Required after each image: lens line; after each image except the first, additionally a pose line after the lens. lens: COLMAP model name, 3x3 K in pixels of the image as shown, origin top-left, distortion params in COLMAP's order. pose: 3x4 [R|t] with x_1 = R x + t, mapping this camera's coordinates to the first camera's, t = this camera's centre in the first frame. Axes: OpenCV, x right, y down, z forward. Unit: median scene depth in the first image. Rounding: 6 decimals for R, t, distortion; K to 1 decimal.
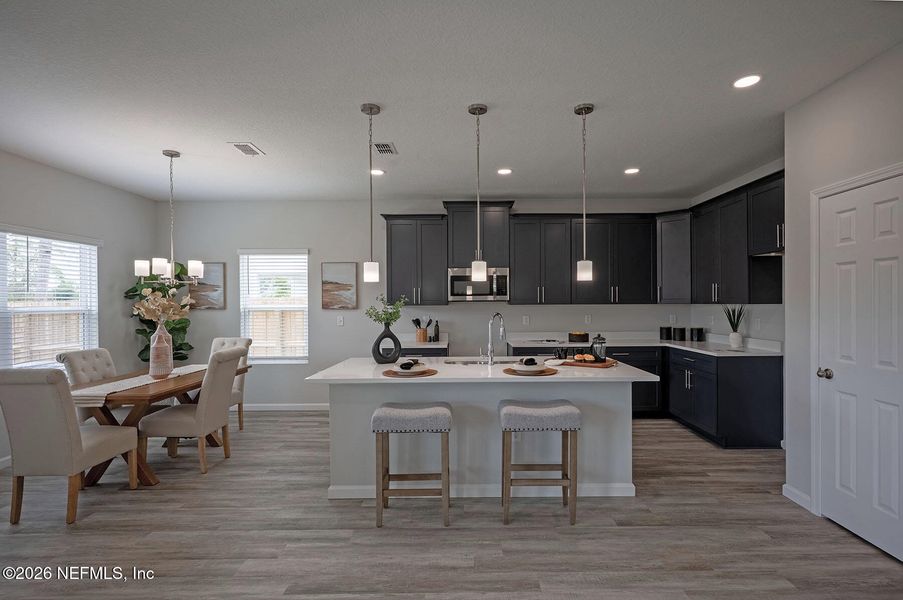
lens RADIAL K [[435.1, 0, 462.4], [0, 435.1, 306.8], [0, 0, 1]] dist [0.000726, 0.000447]
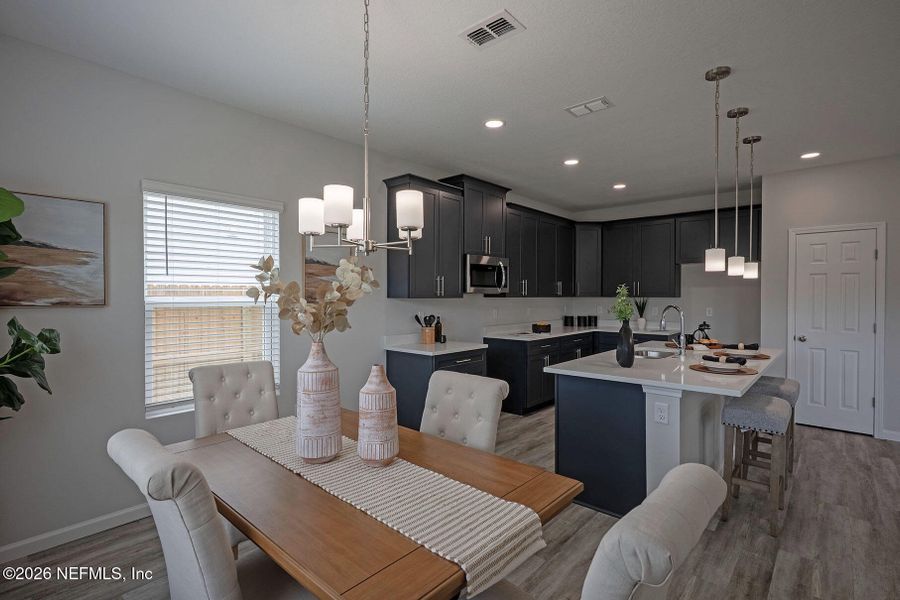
lens RADIAL K [[434.6, 0, 450.0], [0, 434.6, 300.0], [0, 0, 1]] dist [-0.002964, 0.000663]
pose [[0.664484, -0.003036, 0.747296, -0.723544], [0.001185, 0.999995, 0.003009, -0.002117], [-0.747302, -0.001114, 0.664484, 0.486202]]
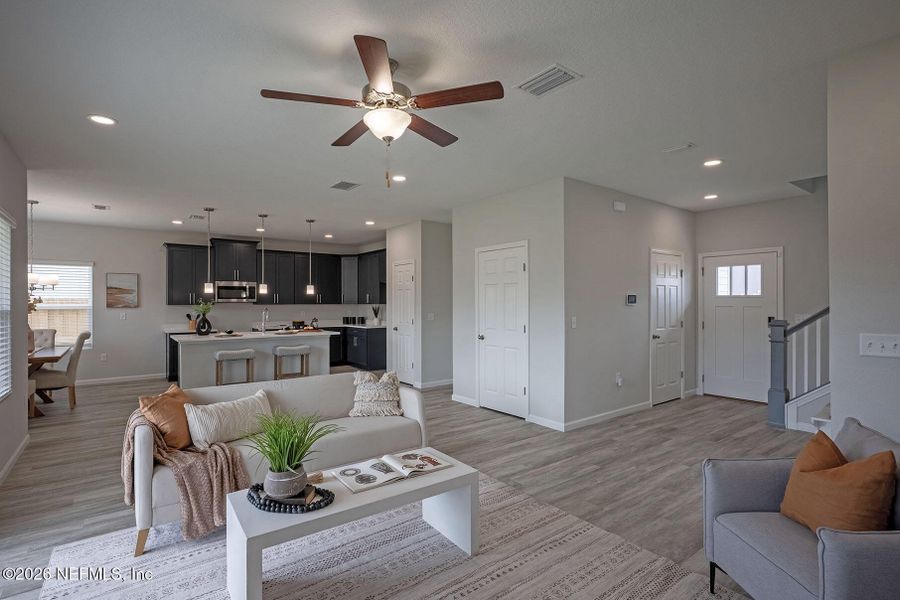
lens RADIAL K [[438.5, 0, 440.9], [0, 438.5, 302.3], [0, 0, 1]] dist [0.001205, 0.000185]
pose [[0.805802, 0.004596, 0.592167, -0.327256], [0.002746, 0.999930, -0.011498, 0.008157], [-0.592179, 0.010891, 0.805733, -0.780576]]
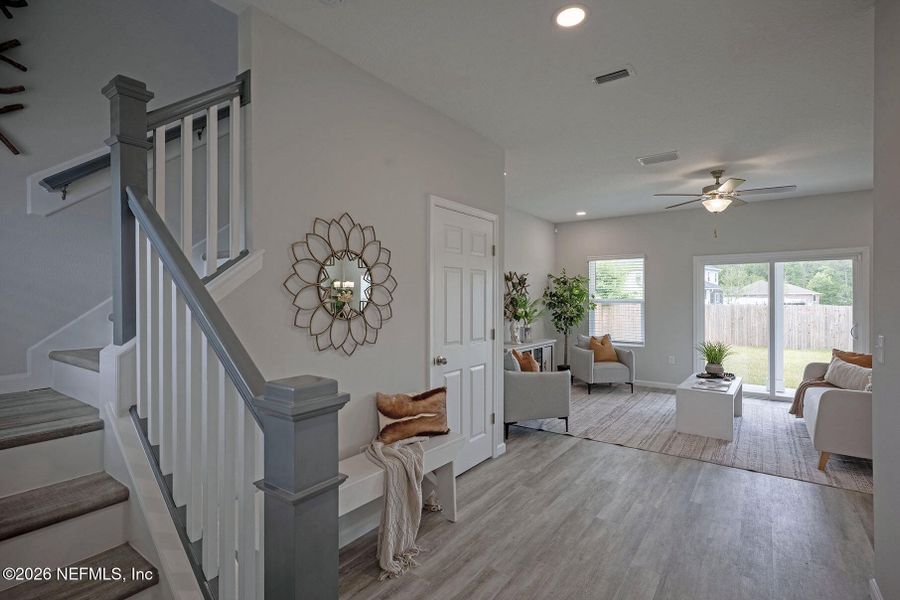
lens RADIAL K [[432.4, 0, 444.1], [0, 432.4, 297.9], [0, 0, 1]] dist [0.001619, 0.000268]
pose [[-0.604473, 0.004041, -0.796615, 0.982894], [-0.005125, 0.999947, 0.008961, -0.003355], [0.796609, 0.009500, -0.604420, -0.262026]]
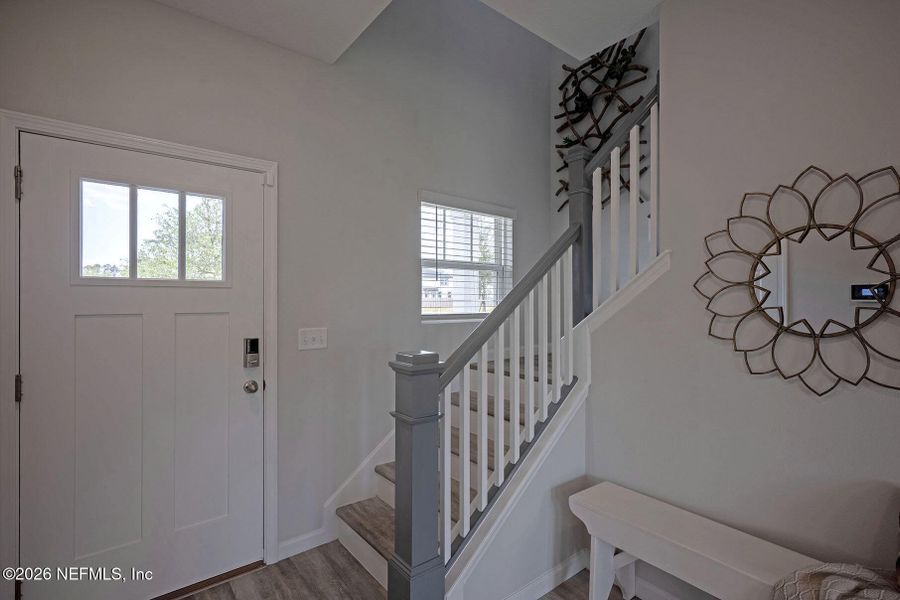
lens RADIAL K [[428.0, 0, 454.6], [0, 428.0, 299.5], [0, 0, 1]] dist [0.000916, -0.000022]
pose [[-0.621249, 0.005382, 0.783594, 0.585824], [0.008405, 0.999965, -0.000204, -0.002043], [-0.783568, 0.006460, -0.621273, -0.256630]]
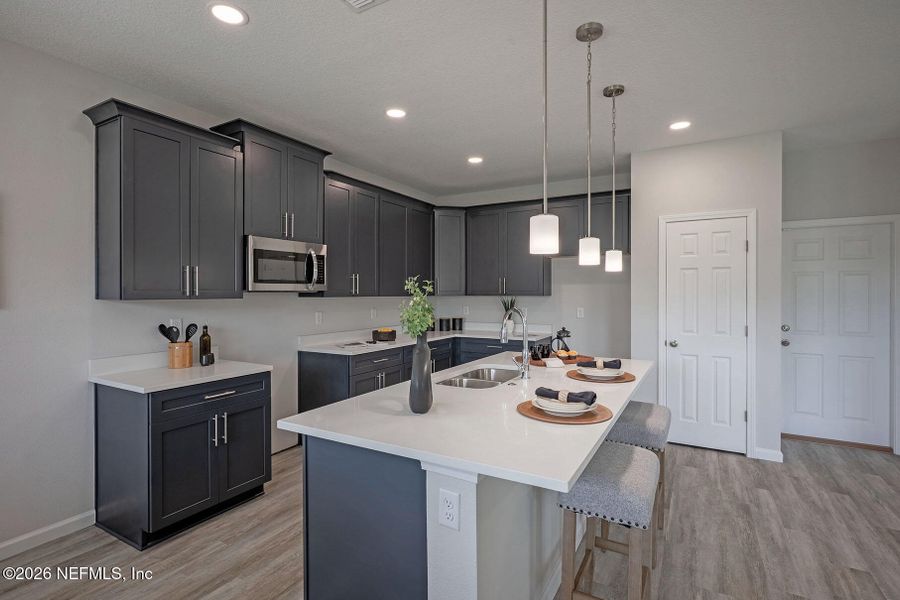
lens RADIAL K [[432.1, 0, 450.0], [0, 432.1, 297.4], [0, 0, 1]] dist [-0.001415, 0.000220]
pose [[0.498880, -0.004076, 0.866661, -0.423985], [0.006478, 0.999979, 0.000974, -0.003979], [-0.866647, 0.005128, 0.498896, 0.499138]]
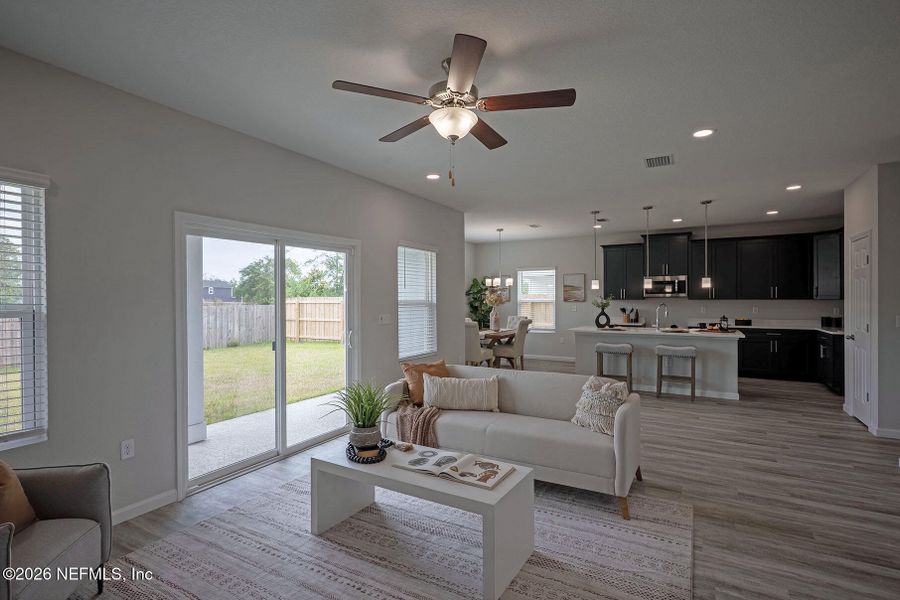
lens RADIAL K [[432.1, 0, 450.0], [0, 432.1, 297.4], [0, 0, 1]] dist [-0.001415, 0.000220]
pose [[0.867308, 0.001297, -0.497770, 0.148625], [-0.005284, 0.999964, -0.006600, 0.002601], [0.497743, 0.008355, 0.867284, -0.775129]]
